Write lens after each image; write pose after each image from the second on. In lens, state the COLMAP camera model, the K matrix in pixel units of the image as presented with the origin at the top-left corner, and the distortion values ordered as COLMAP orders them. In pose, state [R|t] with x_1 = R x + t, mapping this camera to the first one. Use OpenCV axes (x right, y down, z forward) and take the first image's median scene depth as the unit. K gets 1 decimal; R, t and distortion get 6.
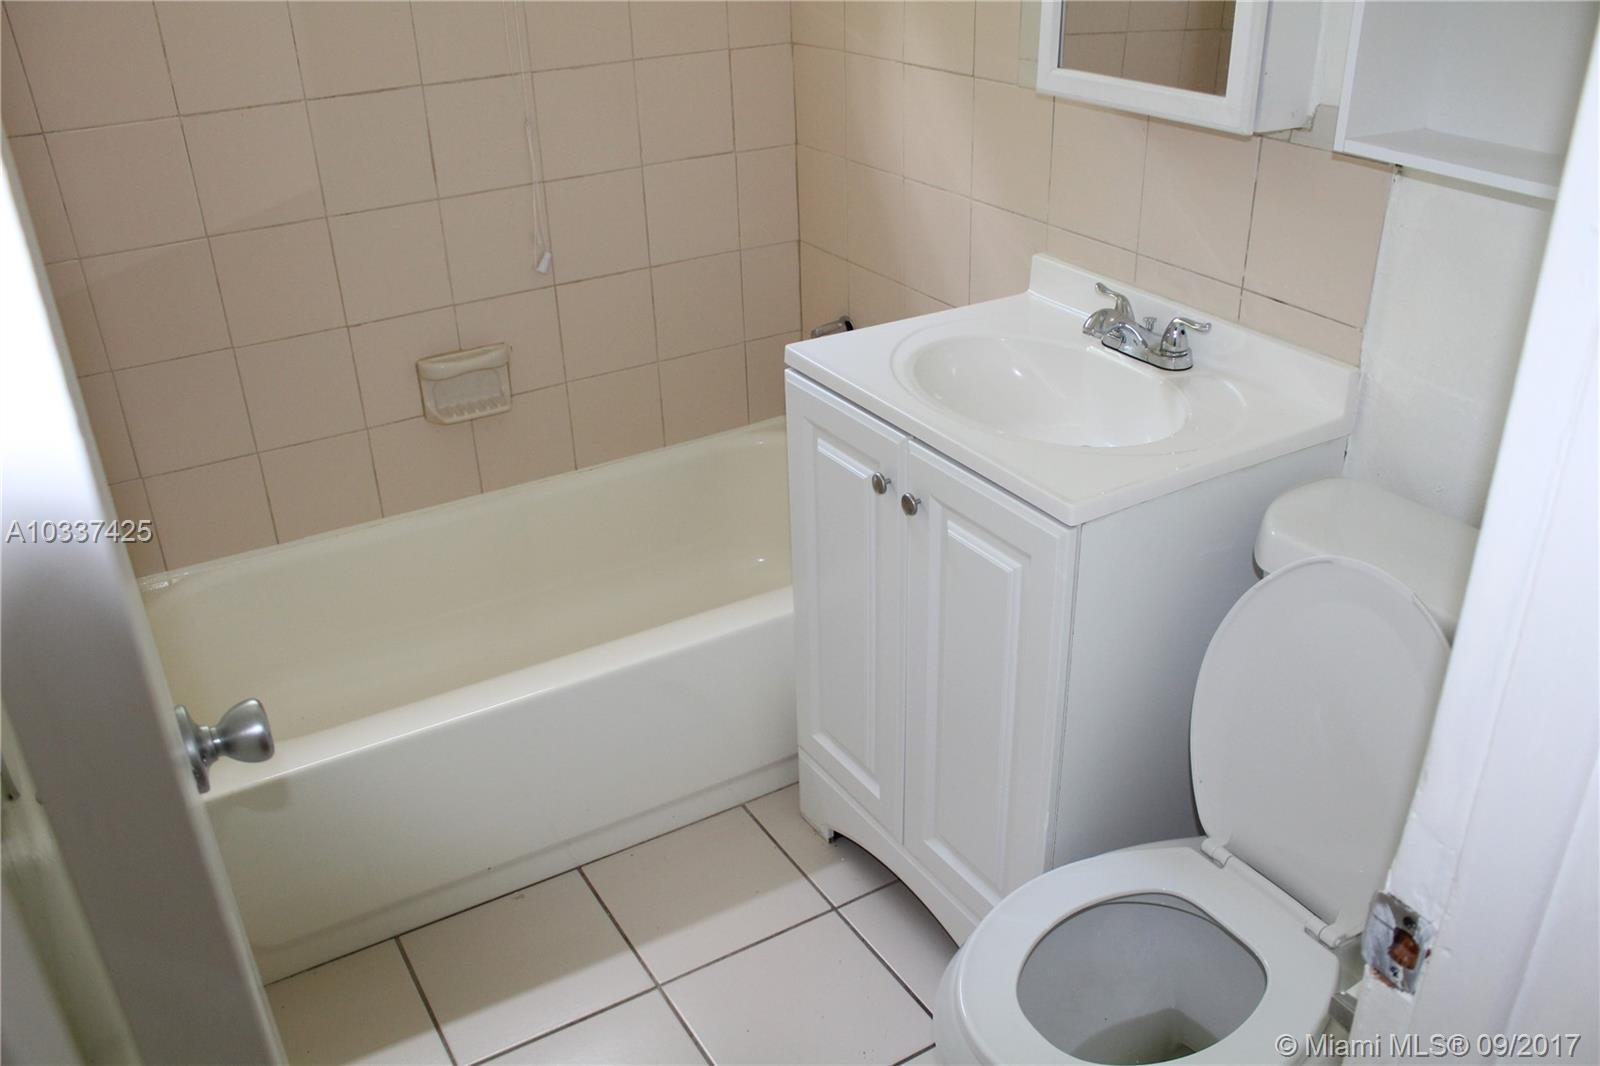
lens RADIAL K [[1330.8, 0, 804.9], [0, 1330.8, 538.8], [0, 0, 1]] dist [-0.147865, 0.115955]
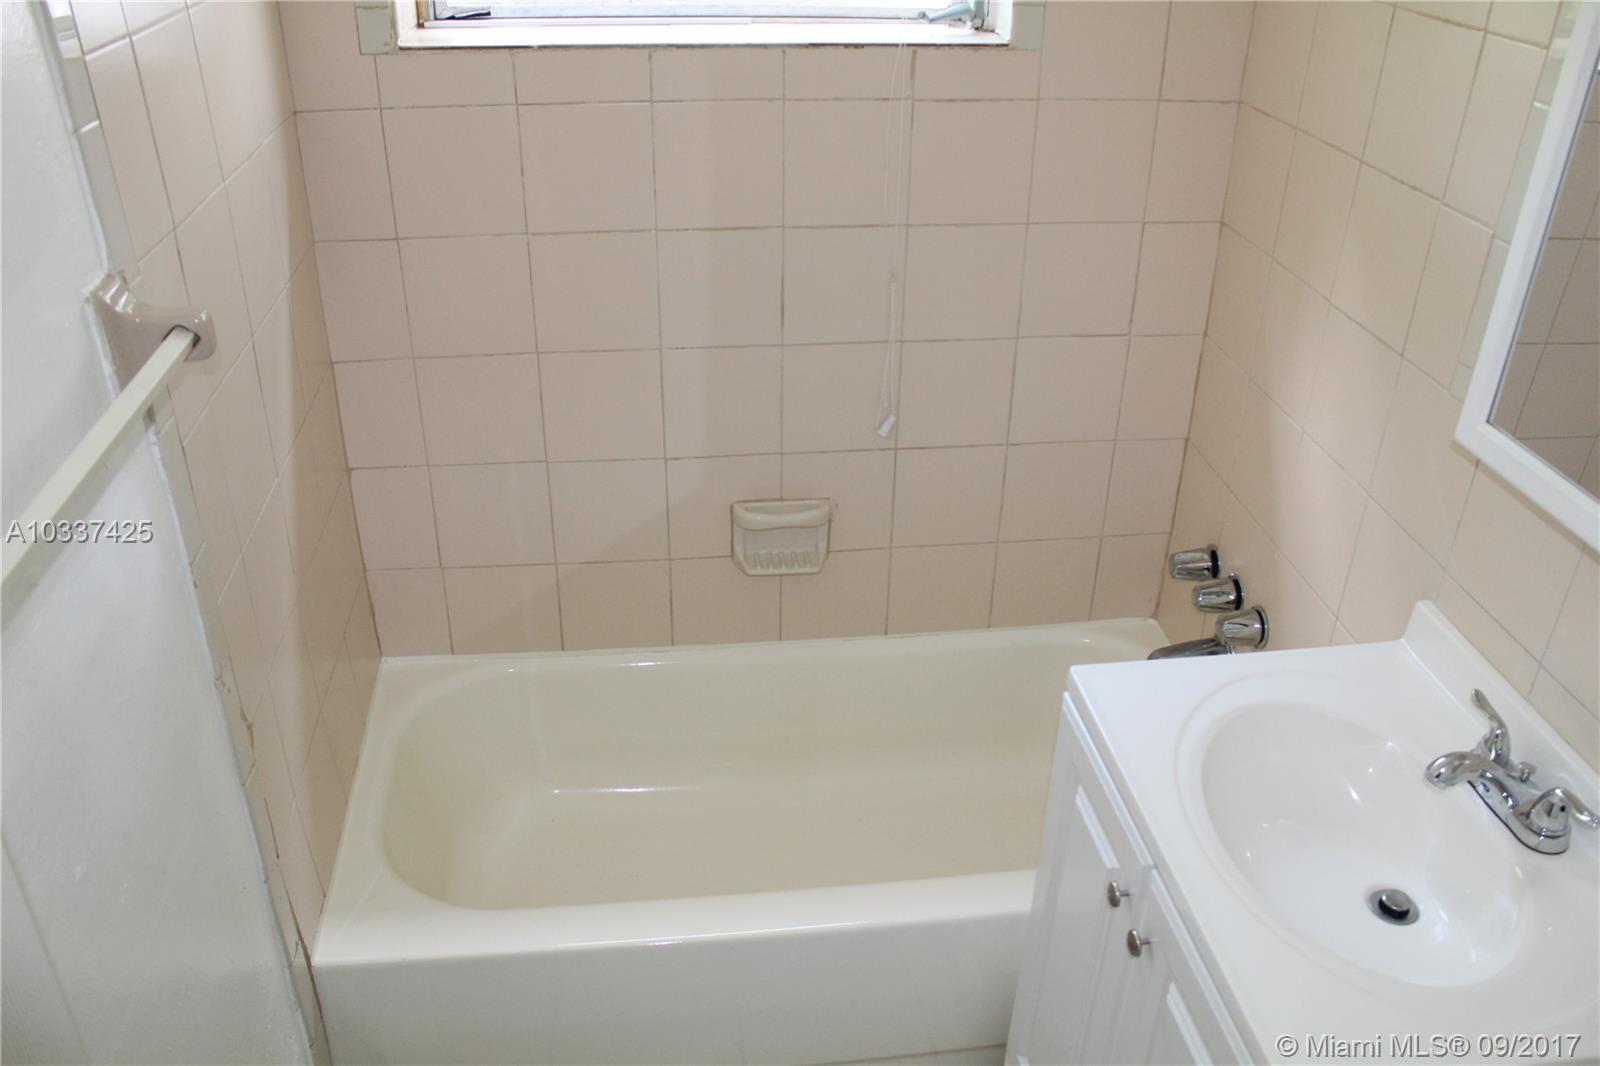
lens RADIAL K [[1330.8, 0, 803.9], [0, 1330.8, 537.1], [0, 0, 1]] dist [-0.147865, 0.115955]
pose [[0.920553, 0.228811, -0.316589, 0.057622], [-0.219671, 0.973421, 0.064786, -0.182190], [0.322998, 0.009906, 0.946348, 0.113218]]
